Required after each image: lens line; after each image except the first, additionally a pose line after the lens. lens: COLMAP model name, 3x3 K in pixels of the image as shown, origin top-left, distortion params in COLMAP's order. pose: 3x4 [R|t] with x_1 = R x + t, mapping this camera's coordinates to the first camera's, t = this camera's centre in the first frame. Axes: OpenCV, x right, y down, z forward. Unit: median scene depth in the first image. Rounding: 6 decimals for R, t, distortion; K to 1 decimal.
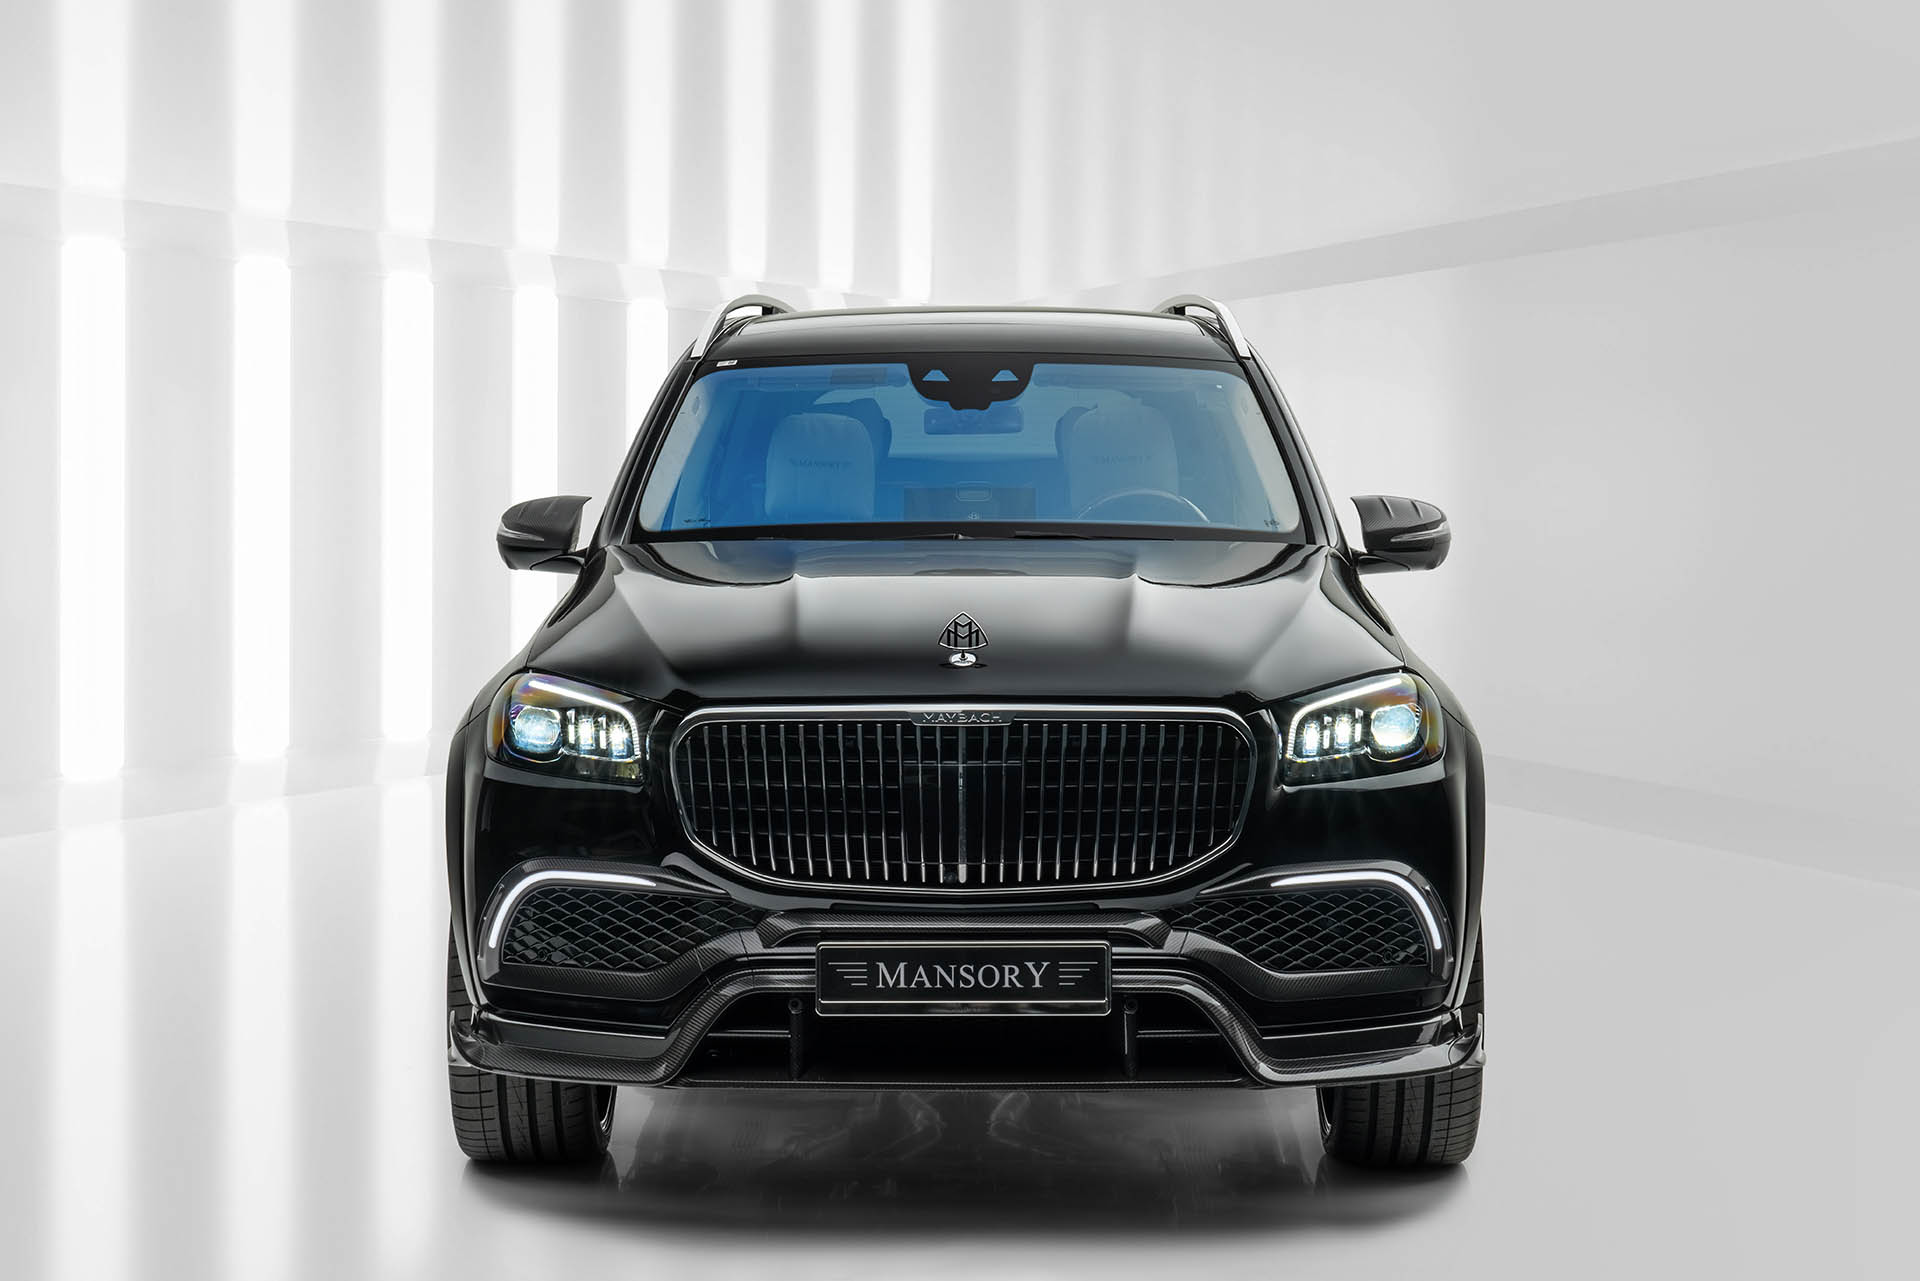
lens RADIAL K [[3636.2, 0, 960.0], [0, 3636.2, 640.5], [0, 0, 1]] dist [-0.031039, -0.041119]
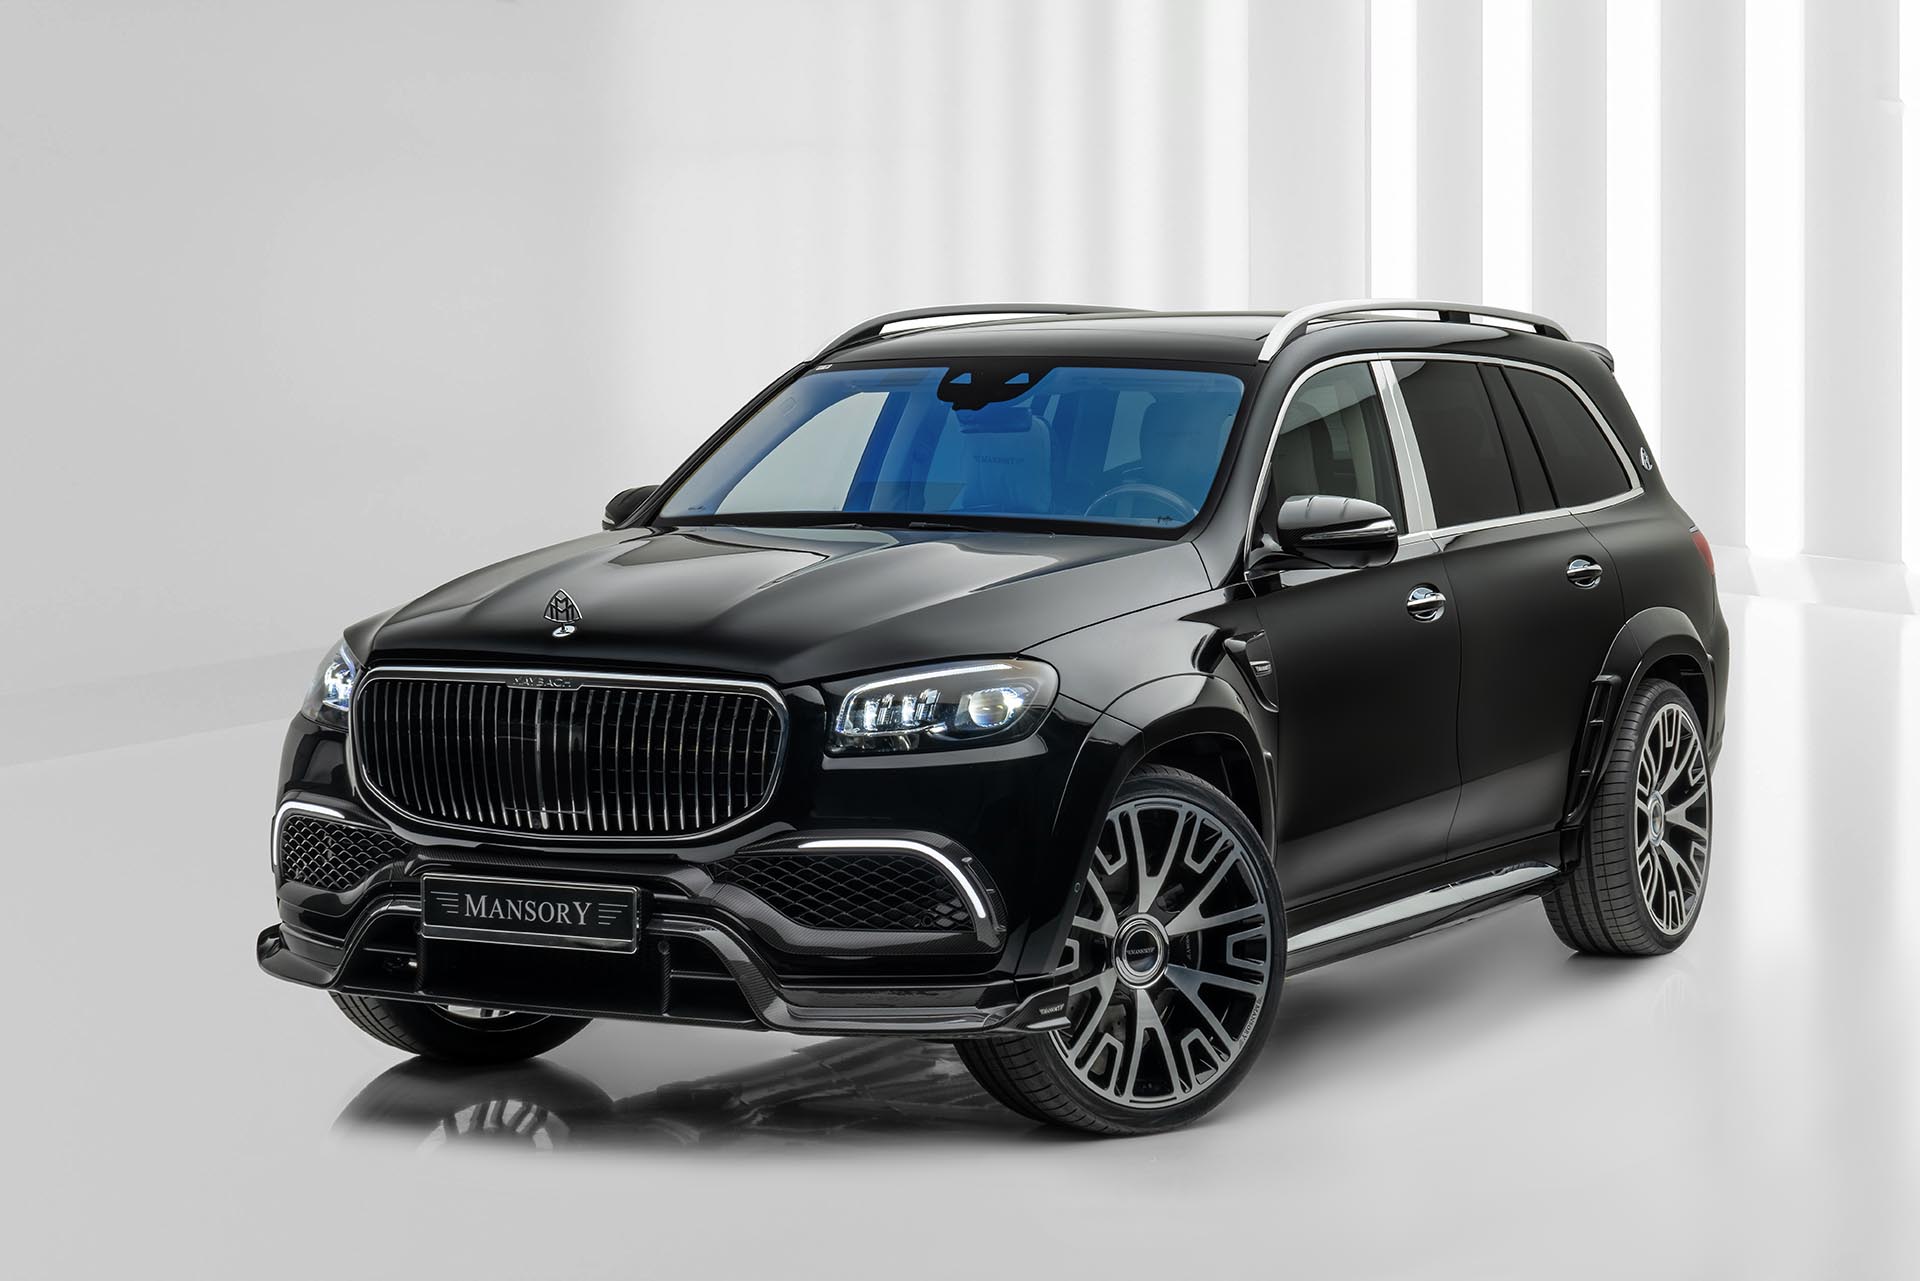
lens RADIAL K [[3636.2, 0, 960.0], [0, 3636.2, 640.5], [0, 0, 1]] dist [-0.031039, -0.041119]
pose [[0.897643, 0.030747, -0.439649, 0.608043], [-0.031064, 0.999496, 0.006475, -0.003022], [0.439627, 0.007845, 0.898146, 0.043718]]
